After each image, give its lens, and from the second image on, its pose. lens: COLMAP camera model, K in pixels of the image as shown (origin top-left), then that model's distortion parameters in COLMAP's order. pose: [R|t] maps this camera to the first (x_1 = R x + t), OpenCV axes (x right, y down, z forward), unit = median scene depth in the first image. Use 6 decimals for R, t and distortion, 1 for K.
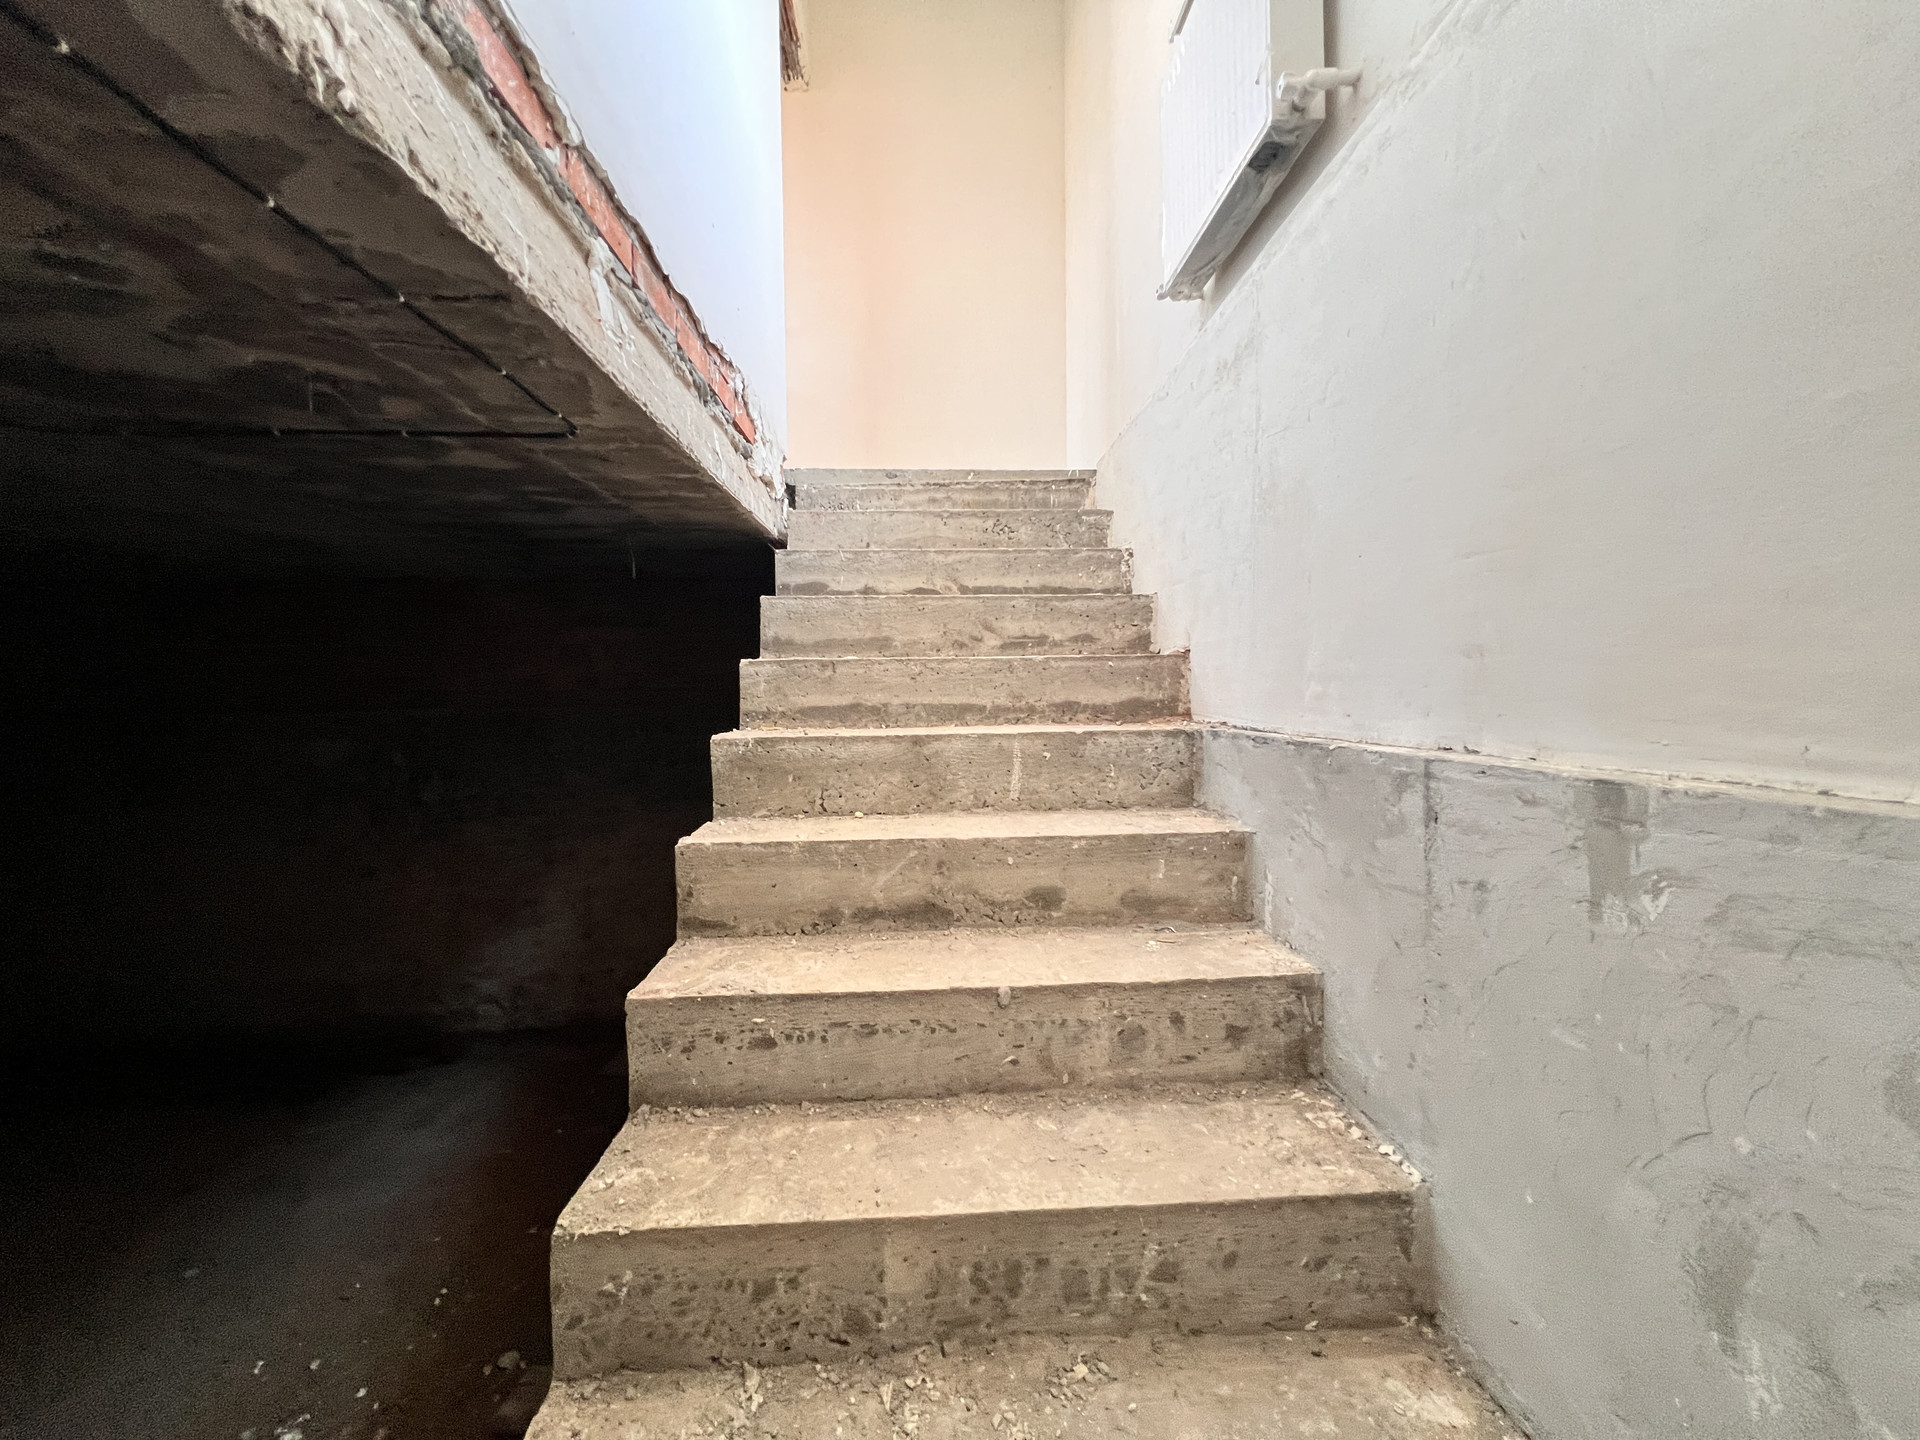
lens RADIAL K [[768.2, 0, 962.2], [0, 768.2, 712.4], [0, 0, 1]] dist [-0.001216, 0.000449]
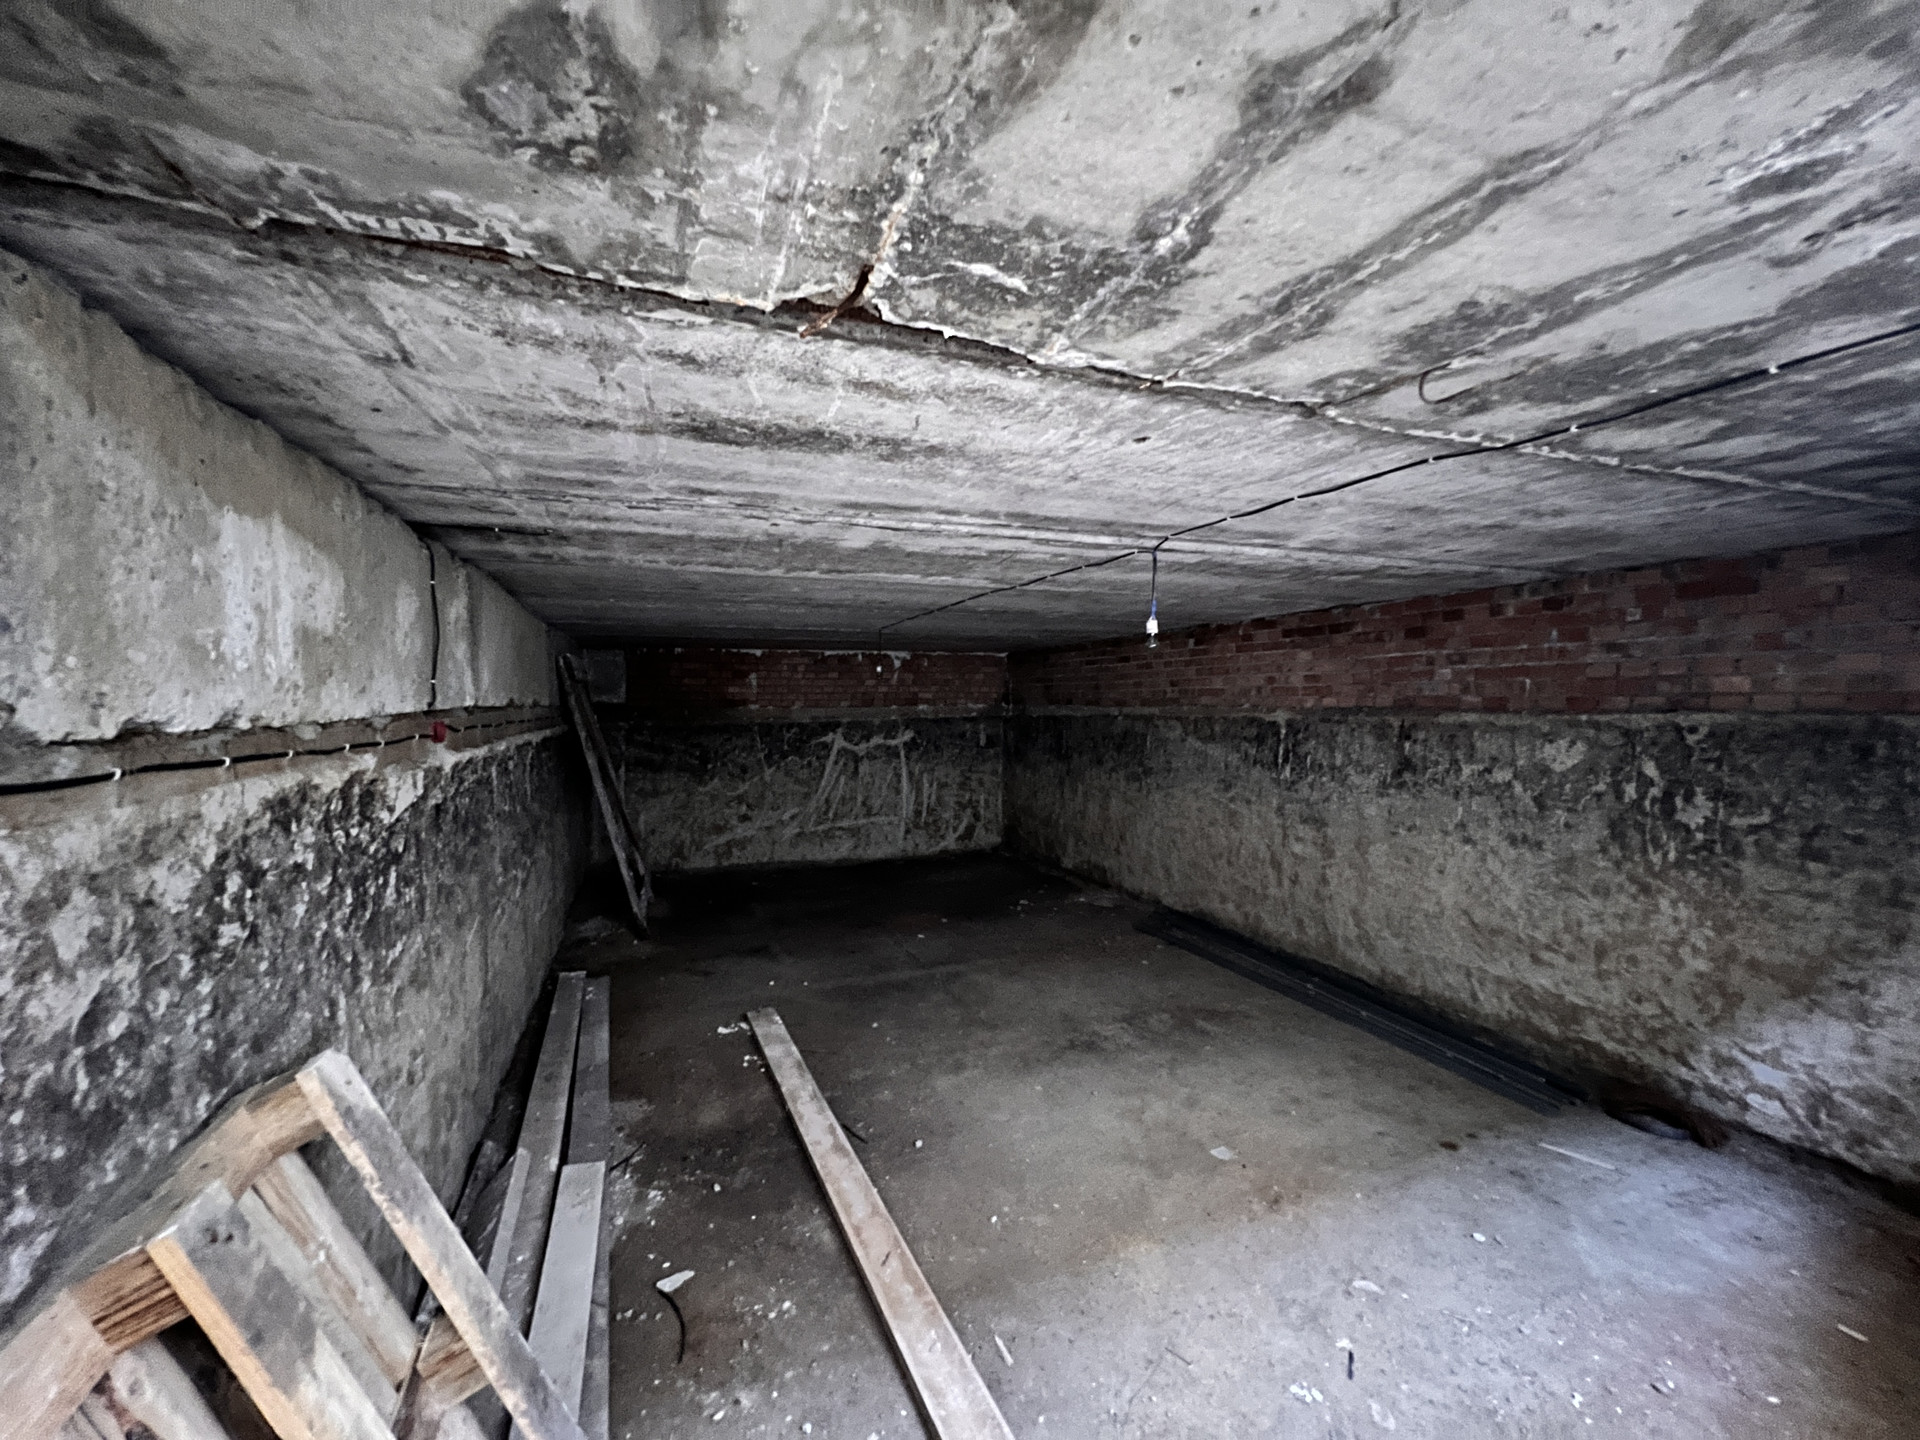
lens RADIAL K [[768.2, 0, 948.3], [0, 768.2, 715.1], [0, 0, 1]] dist [-0.001216, 0.000449]
pose [[0.324949, 0.030247, -0.945248, -0.168707], [-0.032342, 0.999259, 0.020857, 0.006205], [0.945178, 0.023794, 0.325686, -0.037508]]
